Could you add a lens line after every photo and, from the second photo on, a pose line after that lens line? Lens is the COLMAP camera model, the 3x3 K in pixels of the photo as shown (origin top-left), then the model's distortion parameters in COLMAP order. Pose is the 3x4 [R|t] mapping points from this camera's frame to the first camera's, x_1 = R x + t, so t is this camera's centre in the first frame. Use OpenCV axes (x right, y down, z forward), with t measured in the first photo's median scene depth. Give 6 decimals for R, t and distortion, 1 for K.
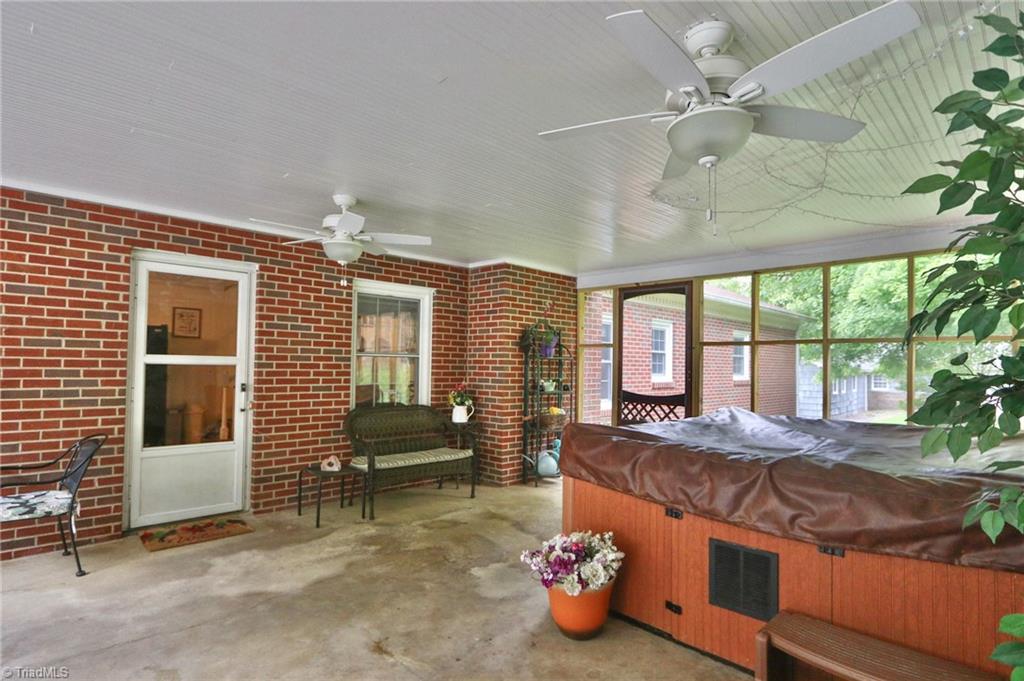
lens RADIAL K [[526.6, 0, 508.3], [0, 526.6, 345.8], [0, 0, 1]] dist [-0.010366, 0.000173]
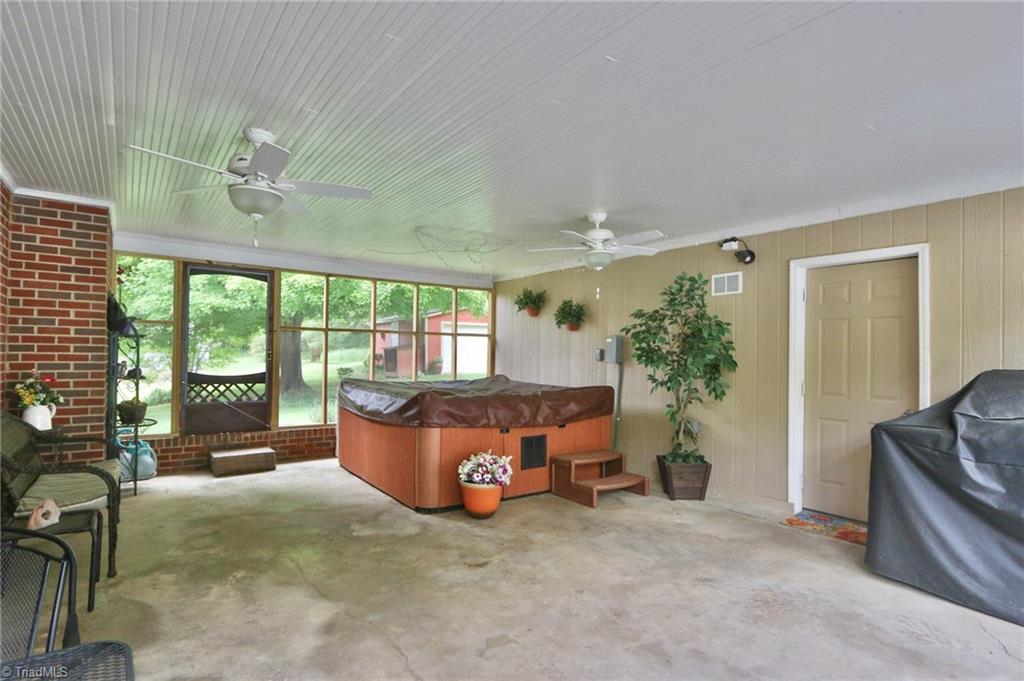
lens RADIAL K [[526.6, 0, 507.0], [0, 526.6, 344.1], [0, 0, 1]] dist [-0.010366, 0.000173]
pose [[0.146372, 0.006851, 0.989206, -1.003007], [-0.044626, 0.999004, -0.000316, 0.015590], [-0.988222, -0.044098, 0.146532, 0.498428]]
